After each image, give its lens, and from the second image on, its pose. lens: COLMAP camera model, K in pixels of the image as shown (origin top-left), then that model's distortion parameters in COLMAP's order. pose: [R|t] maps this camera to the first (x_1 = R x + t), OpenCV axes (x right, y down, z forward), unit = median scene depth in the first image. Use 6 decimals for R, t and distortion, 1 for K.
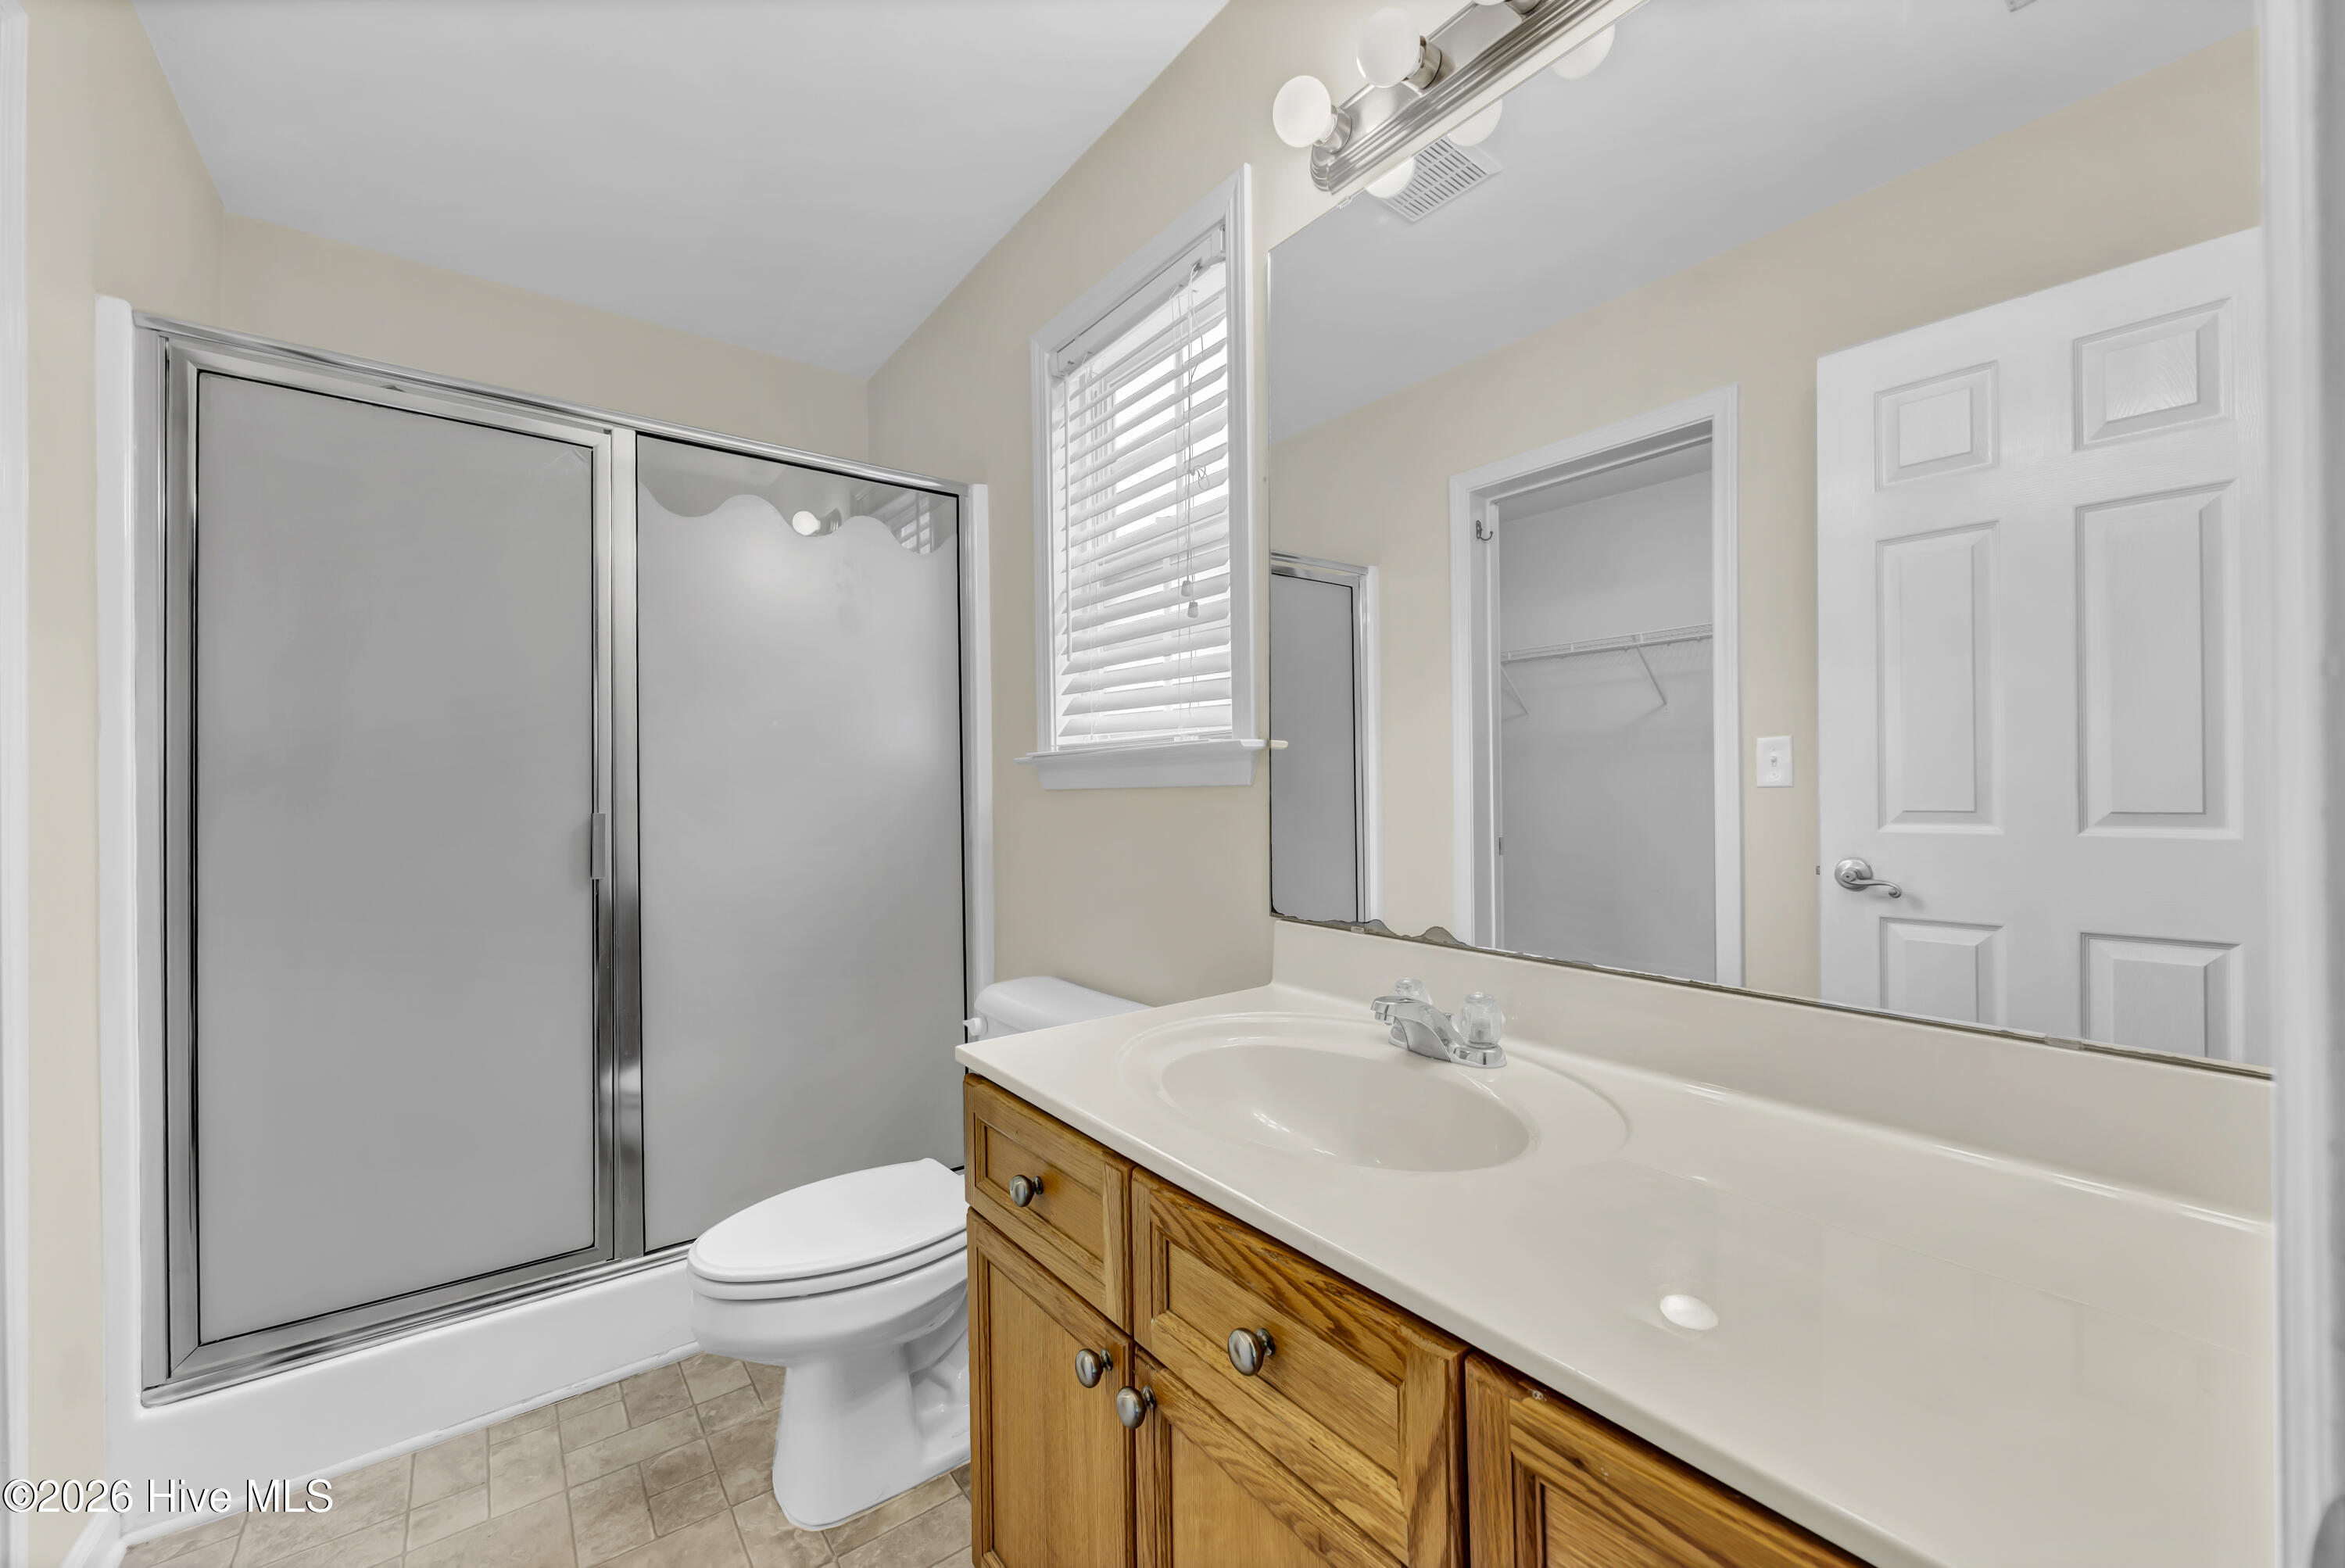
lens RADIAL K [[901.6, 0, 1173.0], [0, 901.6, 778.7], [0, 0, 1]] dist [-0.003659, 0.000001]
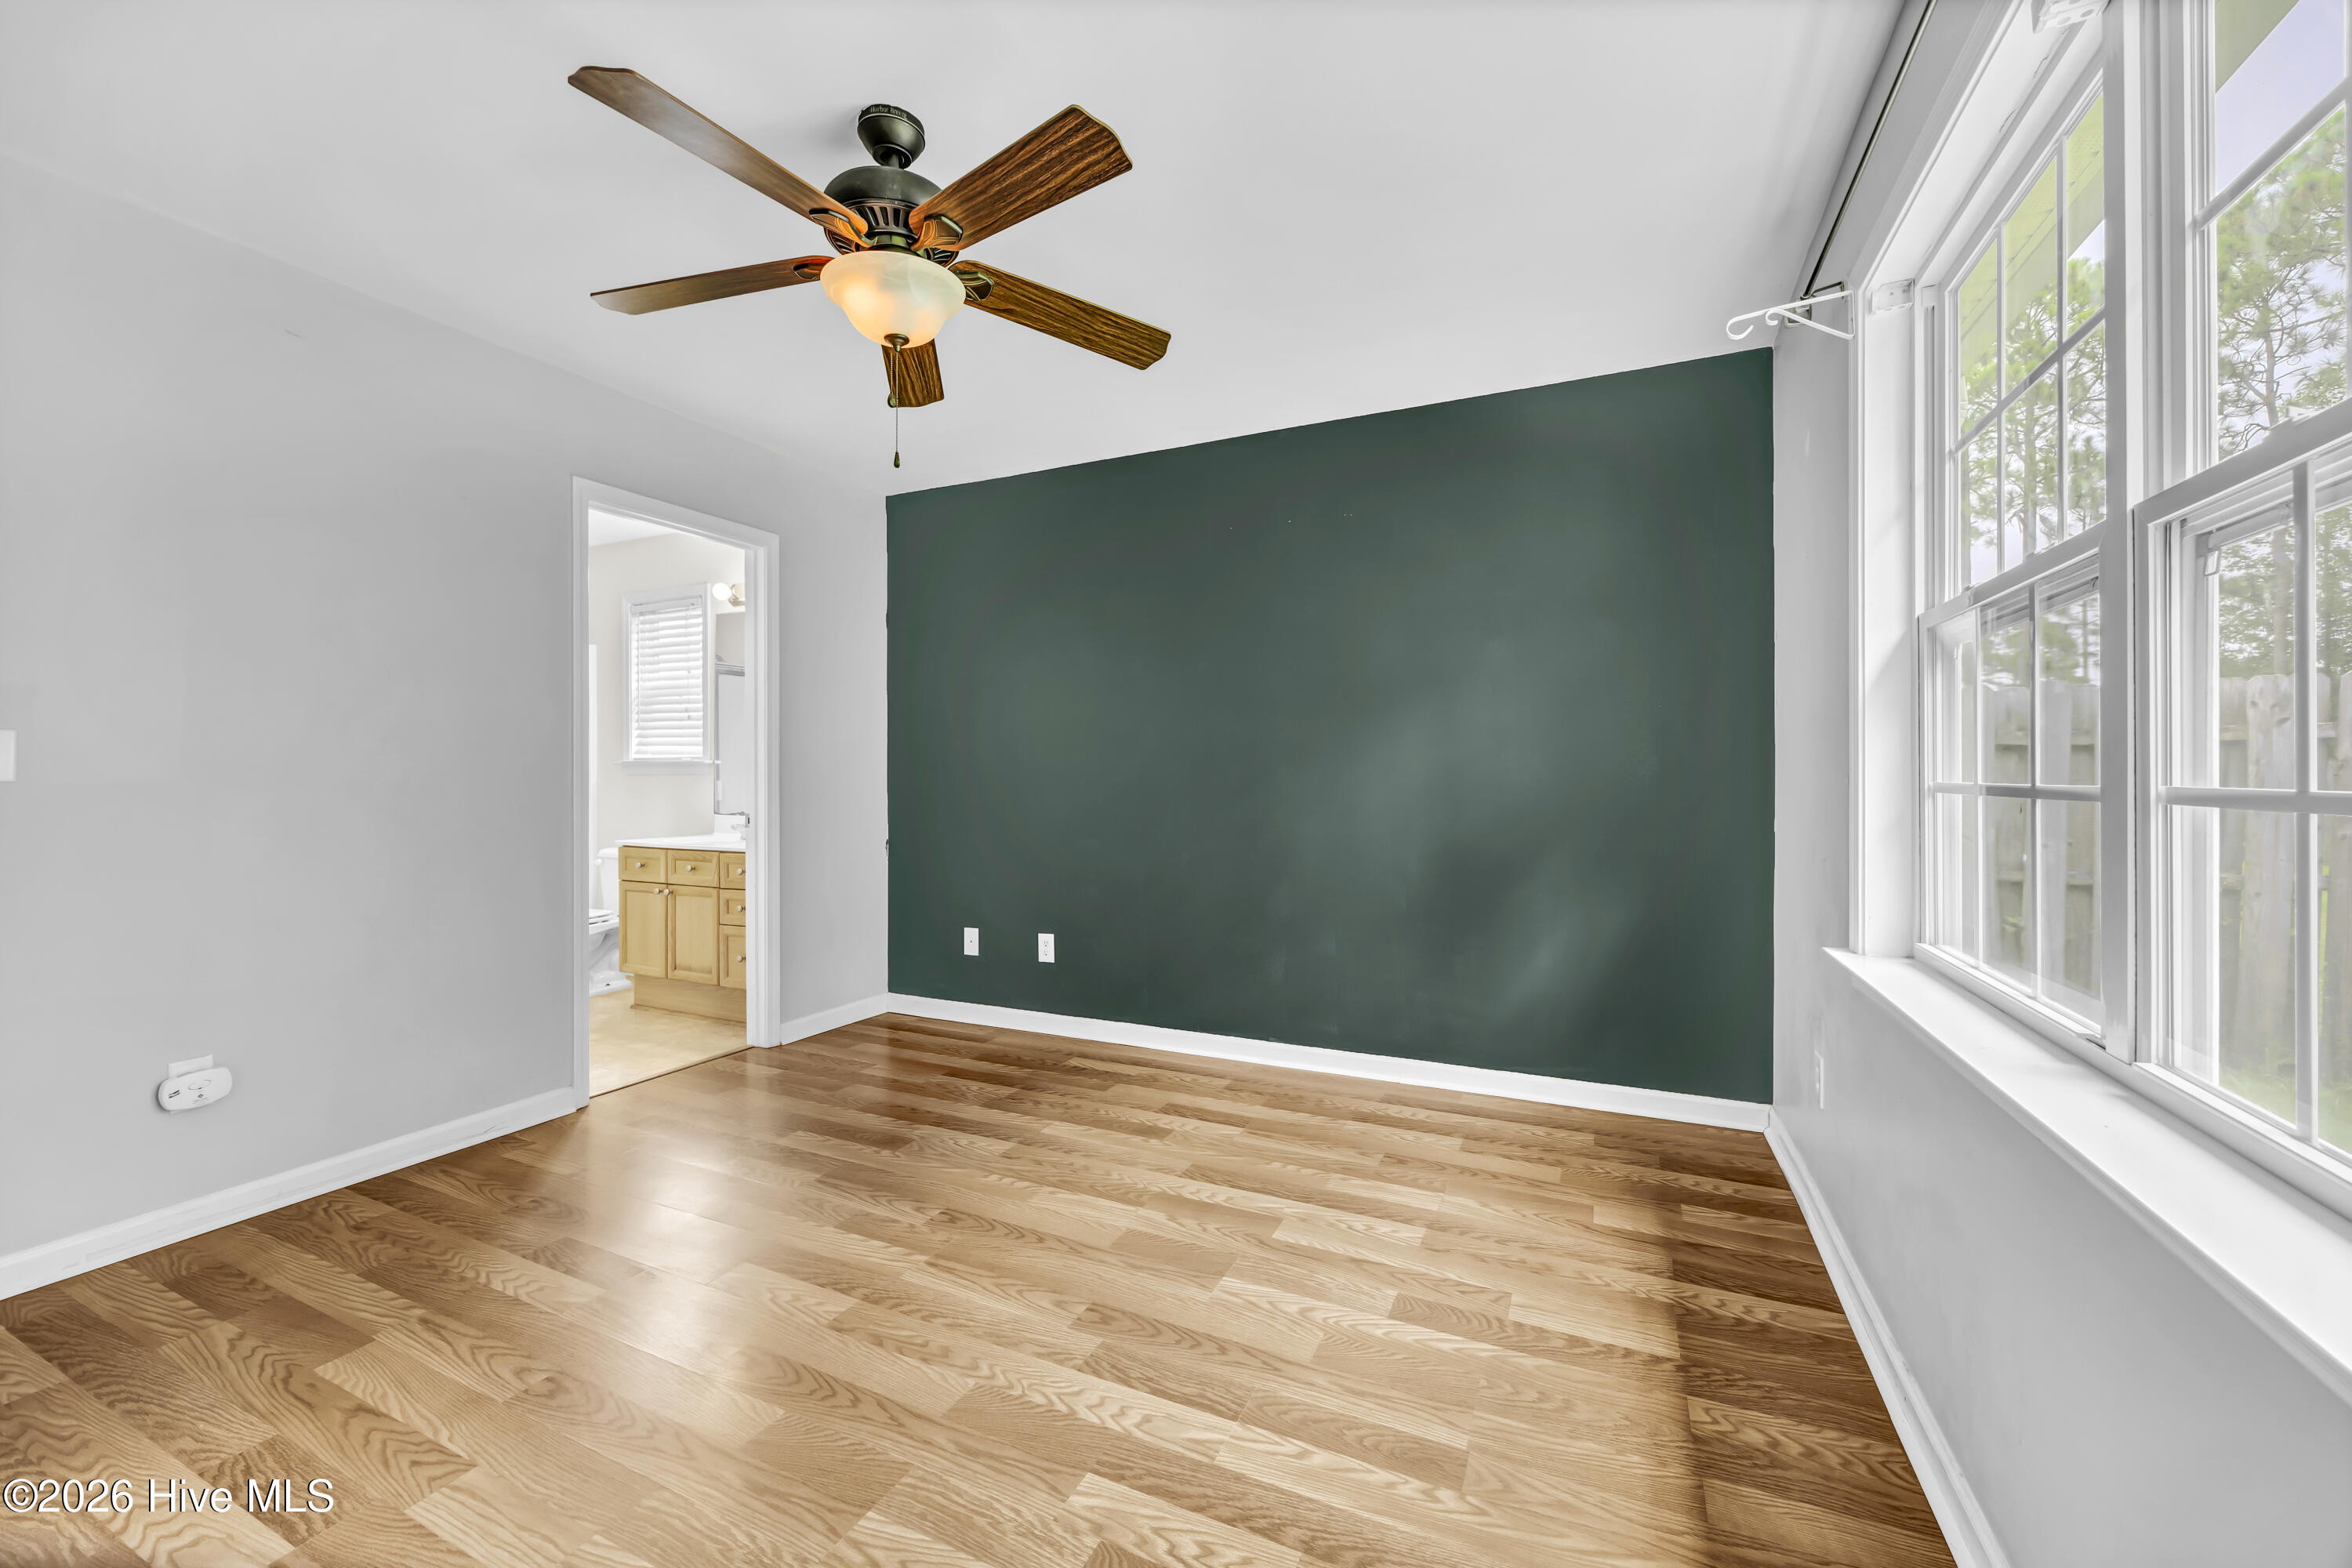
lens RADIAL K [[904.3, 0, 1181.5], [0, 904.3, 789.8], [0, 0, 1]] dist [-0.003659, 0.000001]
pose [[0.888441, 0.004770, 0.458966, 0.091992], [-0.010093, 0.999907, 0.009145, 0.017209], [-0.458880, -0.012757, 0.888407, -2.325314]]
